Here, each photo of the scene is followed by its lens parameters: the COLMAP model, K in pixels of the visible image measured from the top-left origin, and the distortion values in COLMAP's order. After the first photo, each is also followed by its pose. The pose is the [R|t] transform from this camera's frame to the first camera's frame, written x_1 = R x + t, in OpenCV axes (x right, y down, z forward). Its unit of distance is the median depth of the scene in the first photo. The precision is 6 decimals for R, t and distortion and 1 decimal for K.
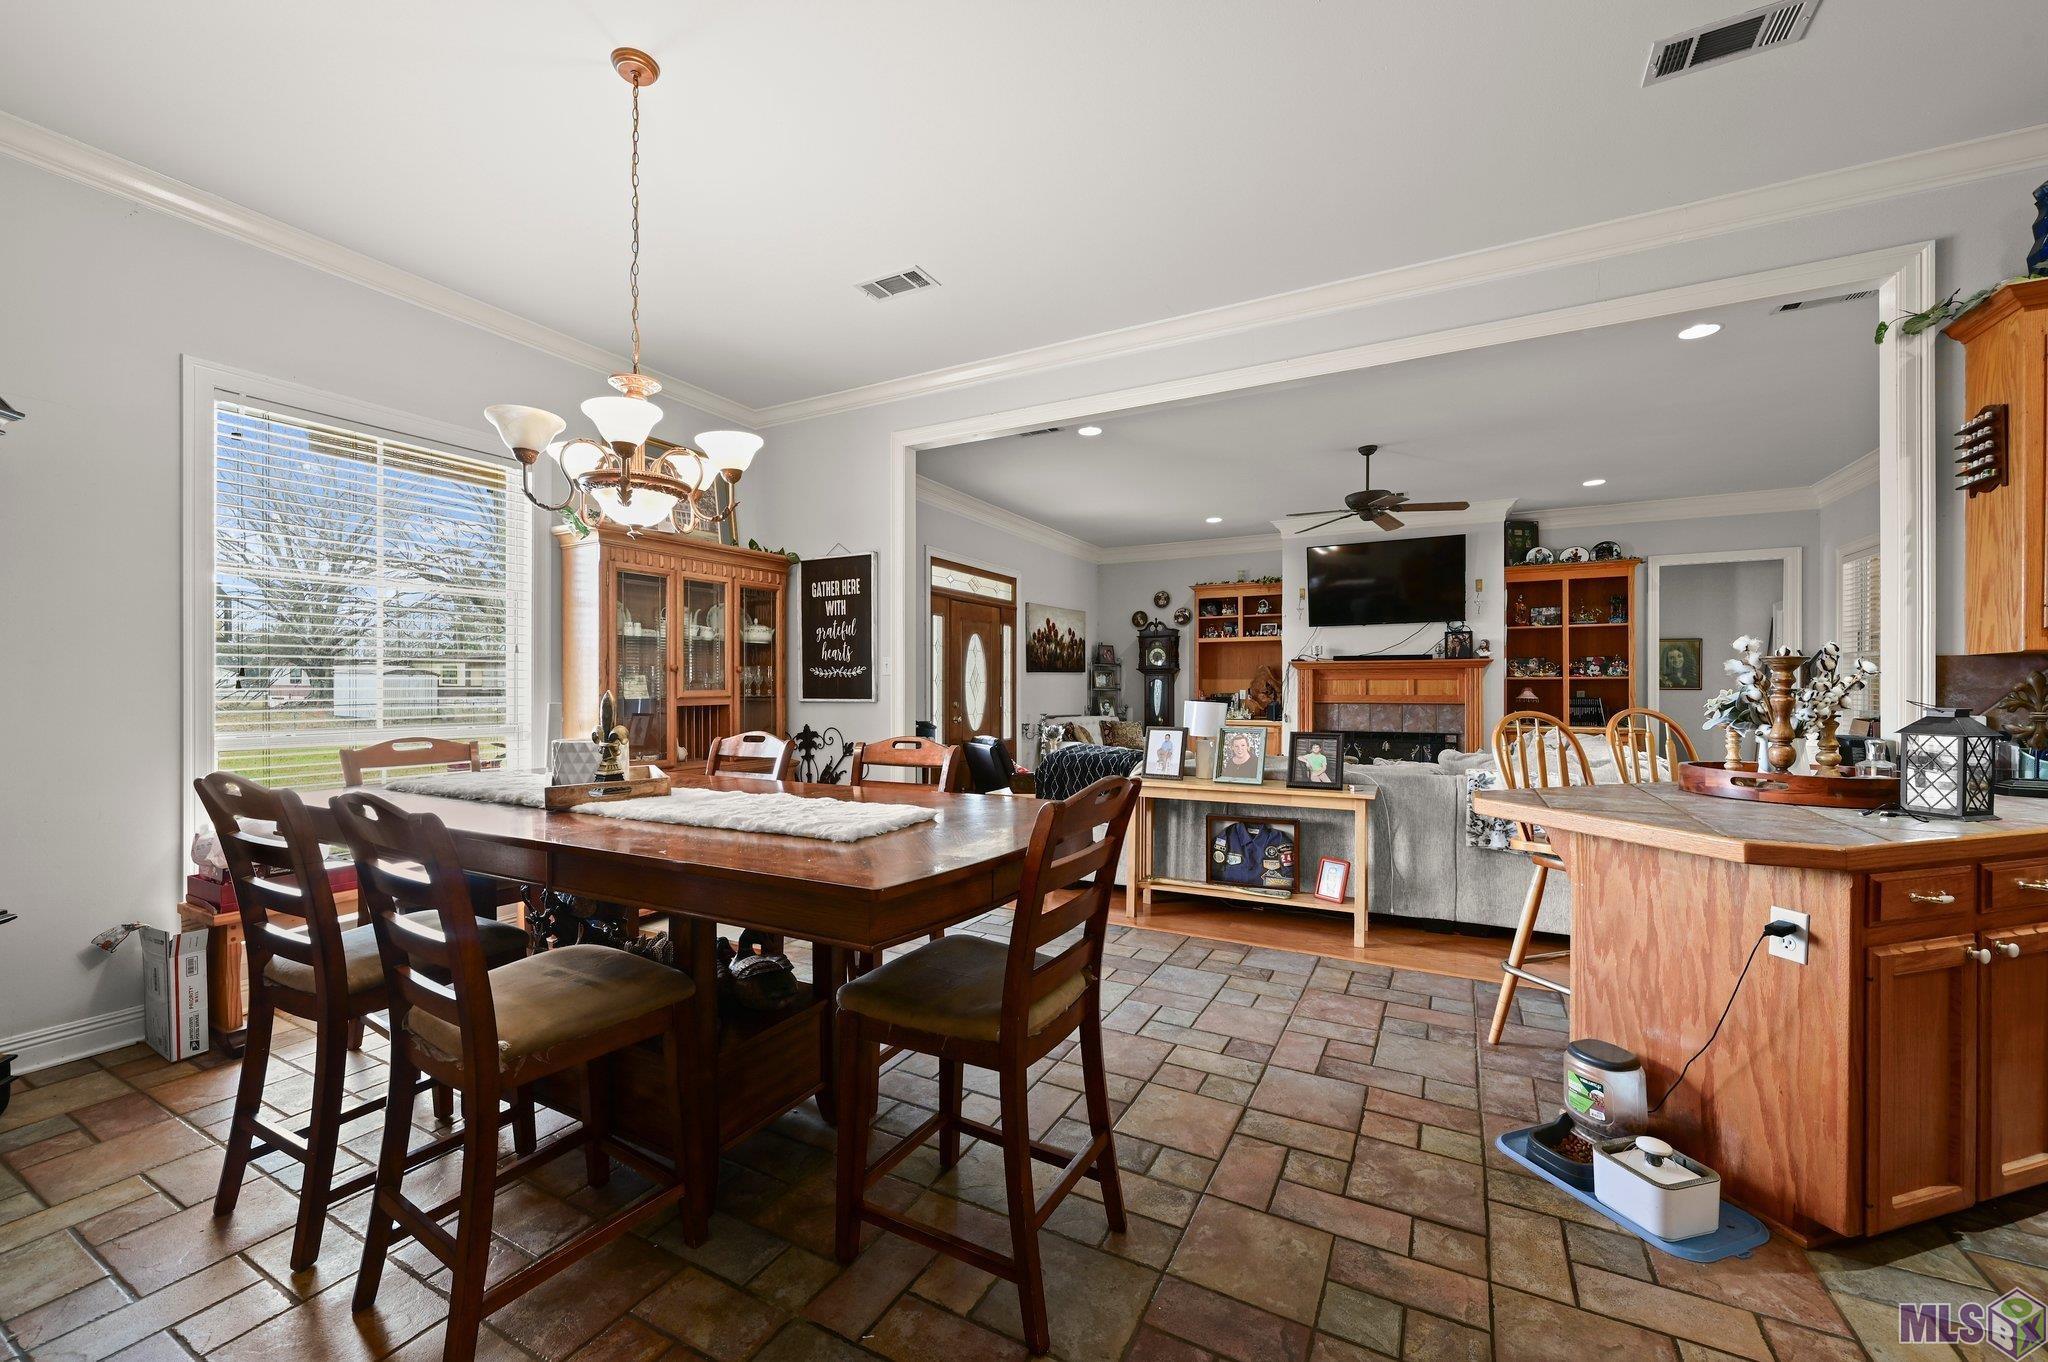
lens RADIAL K [[816.7, 0, 1017.7], [0, 816.7, 681.5], [0, 0, 1]] dist [-0.001462, 0.000384]
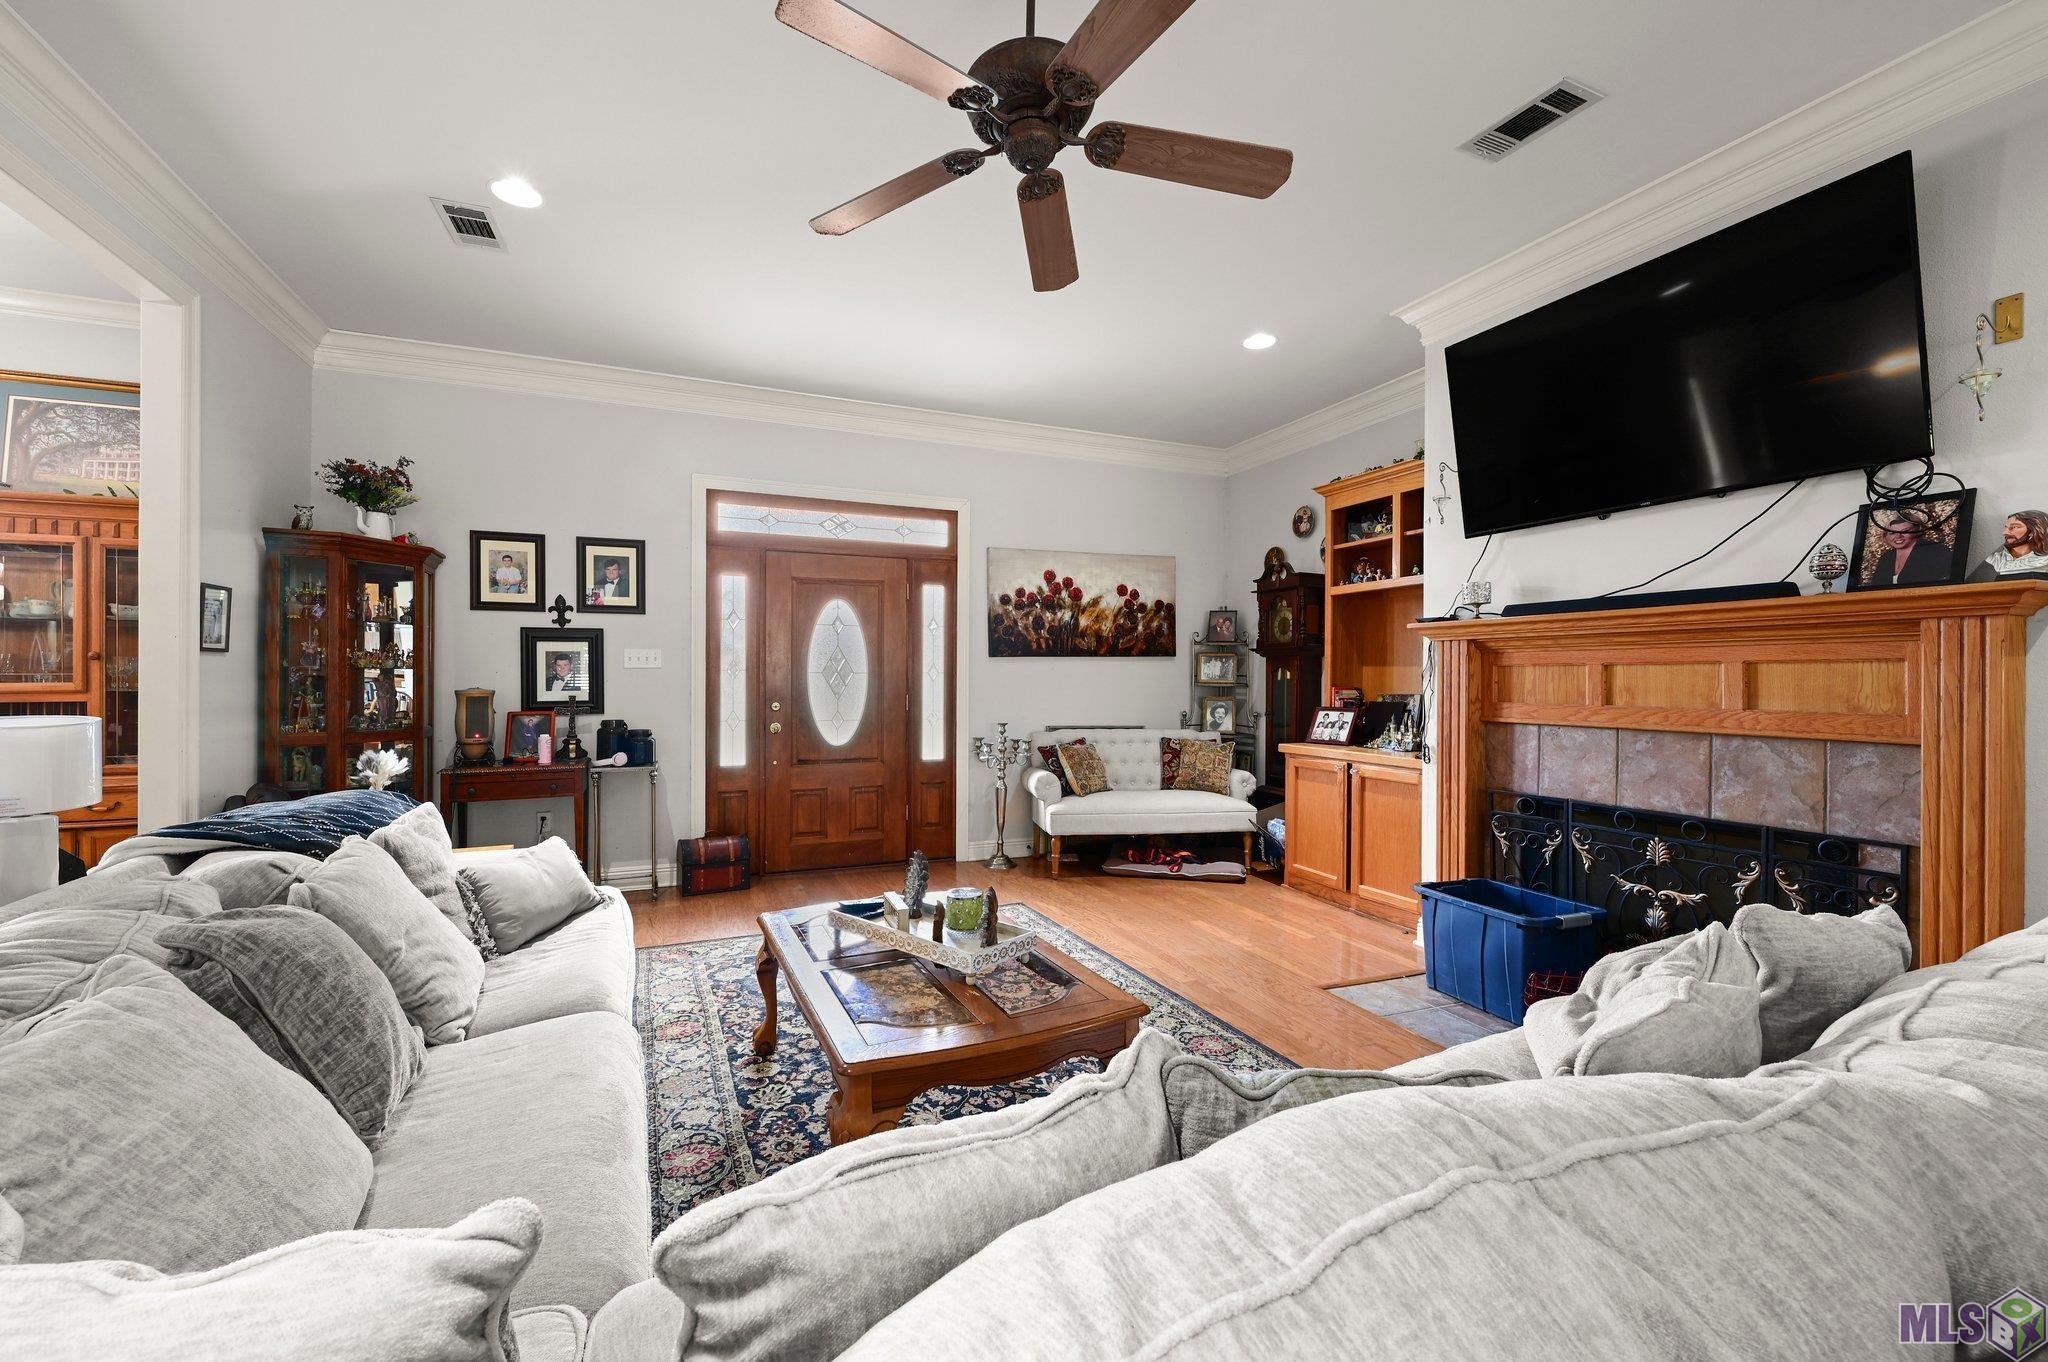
lens RADIAL K [[816.7, 0, 1010.7], [0, 816.7, 672.0], [0, 0, 1]] dist [-0.001462, 0.000384]
pose [[0.772203, -0.001734, -0.635374, 0.731290], [0.001018, 0.999998, -0.001491, 0.002895], [0.635375, 0.000505, 0.772203, 0.873070]]
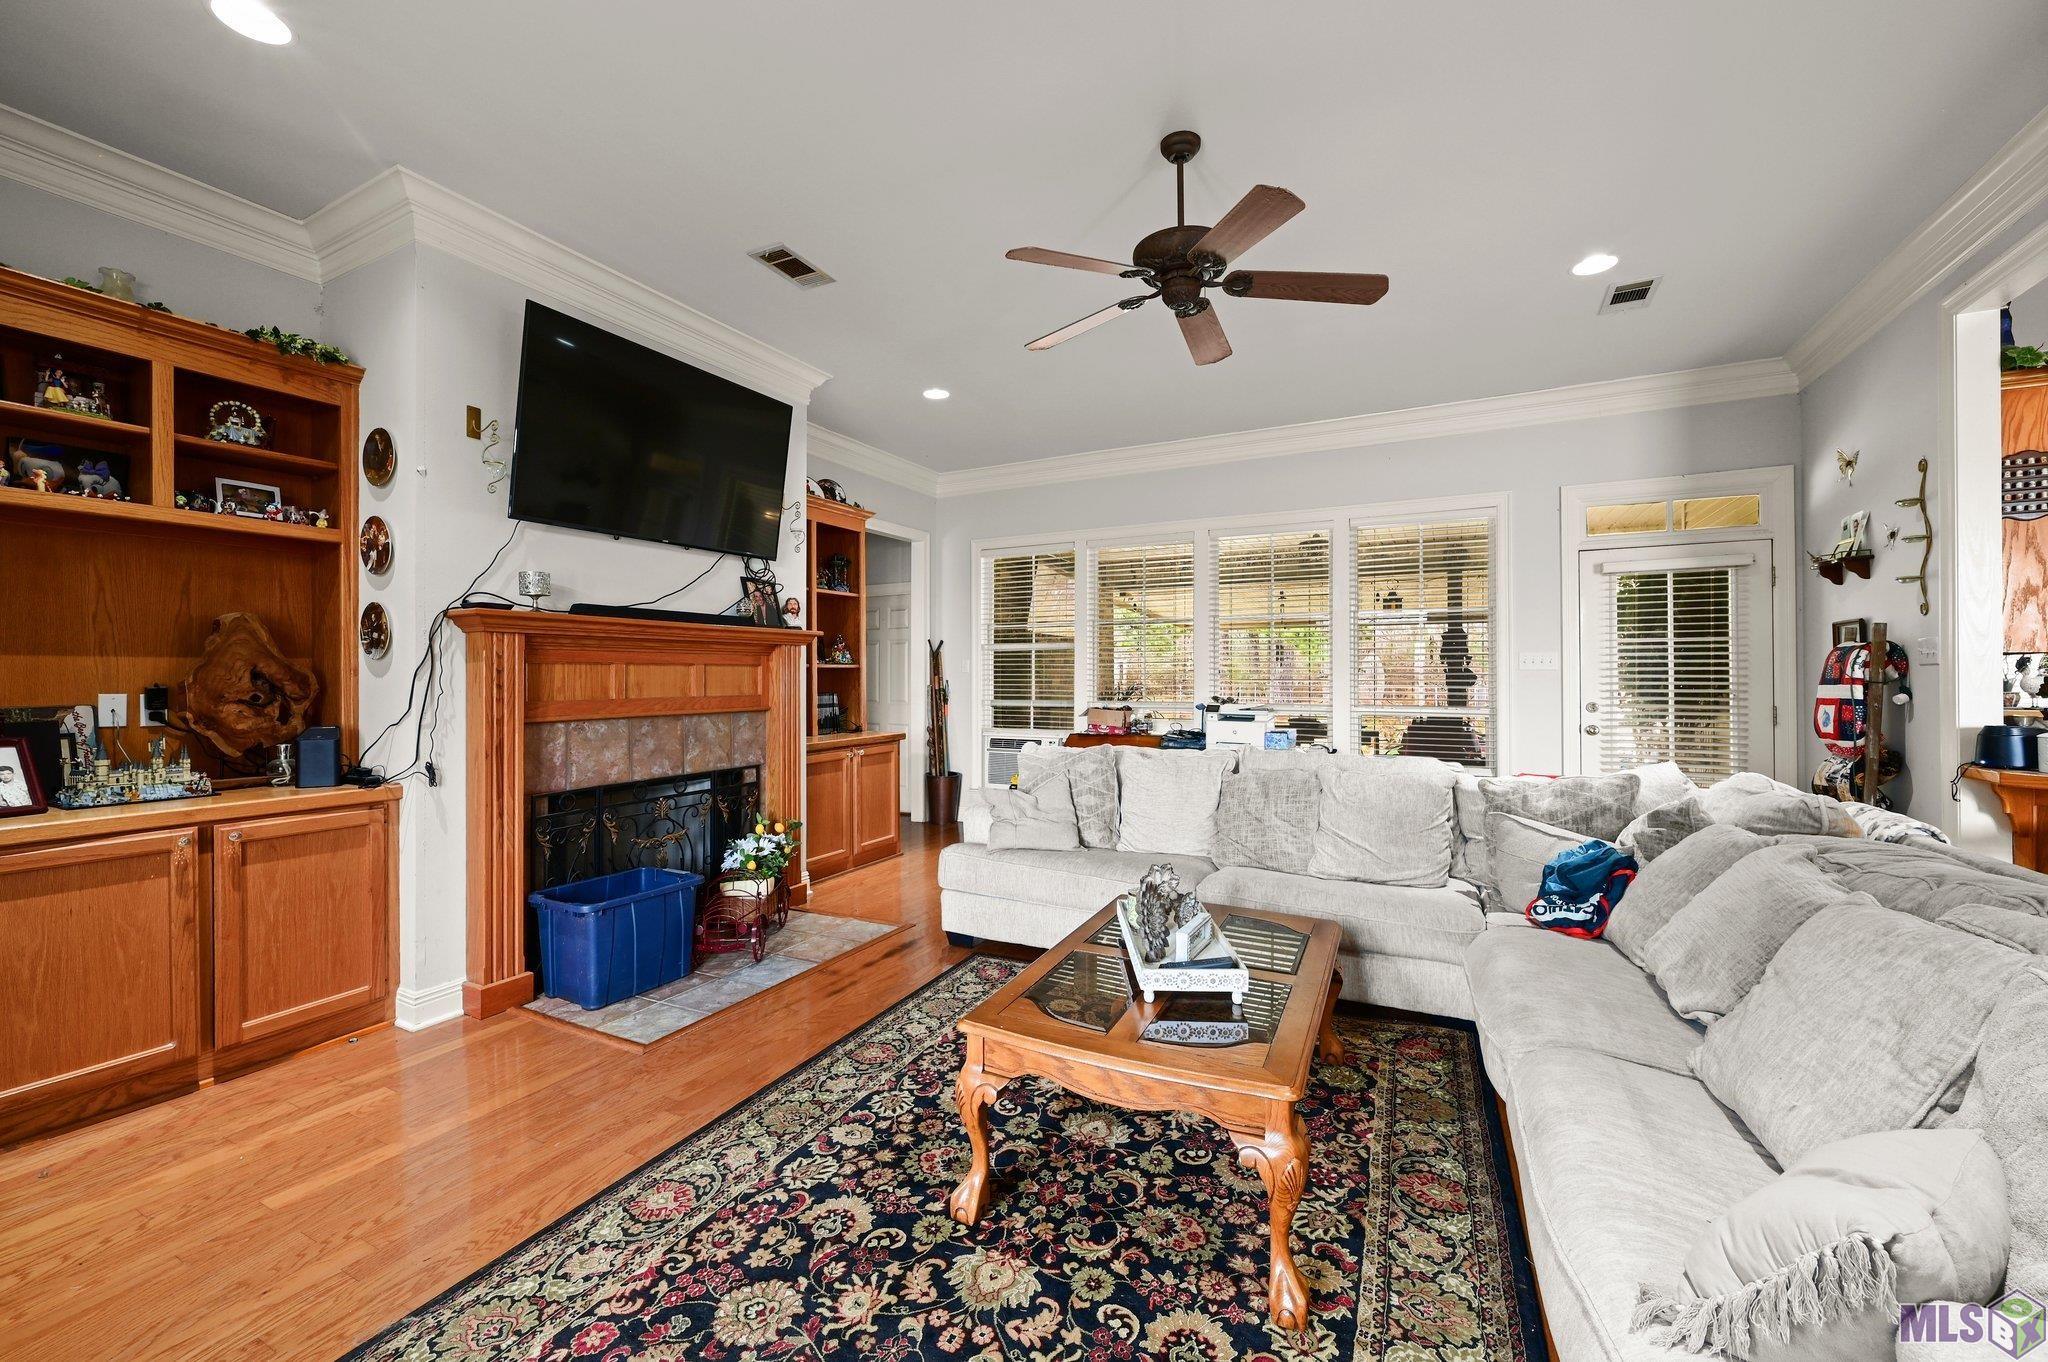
lens RADIAL K [[816.7, 0, 1008.3], [0, 816.7, 673.3], [0, 0, 1]] dist [-0.001462, 0.000384]
pose [[0.001256, 0.001682, 0.999998, -0.018177], [-0.005930, 0.999981, -0.001674, 0.004056], [-0.999982, -0.005928, 0.001266, 1.277601]]
